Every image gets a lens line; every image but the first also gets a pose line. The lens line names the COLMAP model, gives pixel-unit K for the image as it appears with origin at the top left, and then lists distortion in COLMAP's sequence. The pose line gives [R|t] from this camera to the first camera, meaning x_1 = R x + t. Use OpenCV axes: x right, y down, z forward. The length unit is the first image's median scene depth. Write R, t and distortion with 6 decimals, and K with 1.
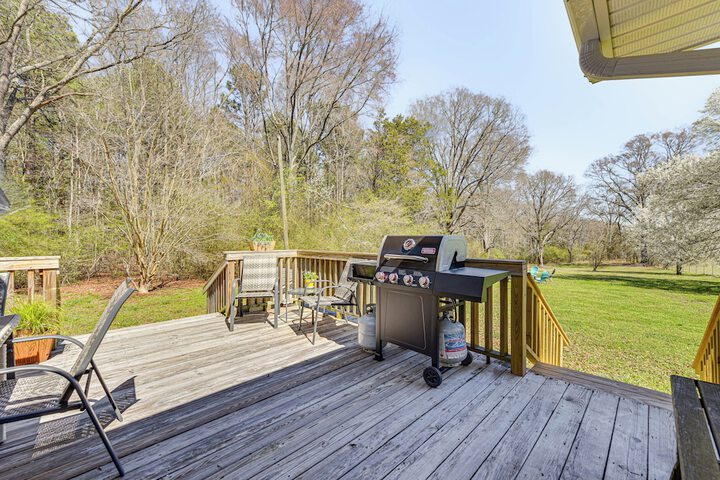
lens RADIAL K [[285.2, 0, 360.0], [0, 285.2, 240.0], [0, 0, 1]] dist [-0.000159, -0.000034]
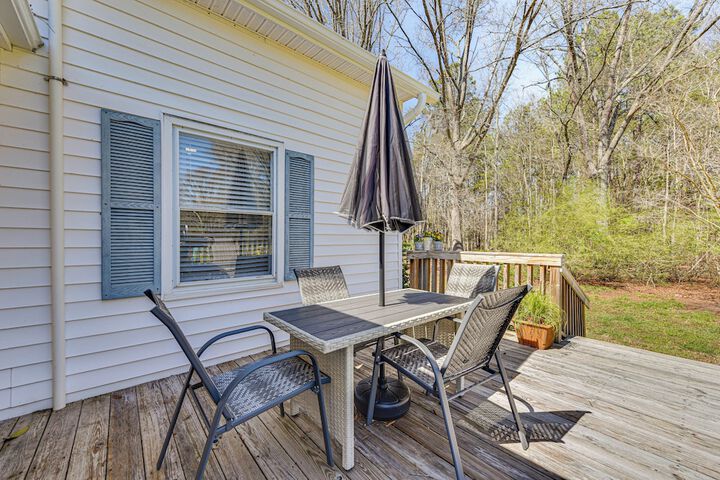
lens RADIAL K [[285.2, 0, 360.0], [0, 285.2, 240.0], [0, 0, 1]] dist [-0.000159, -0.000034]
pose [[-0.073462, -0.000081, -0.997298, 0.045388], [0.003783, 0.999993, -0.000360, 0.001650], [0.997291, -0.003799, -0.073461, 0.463207]]
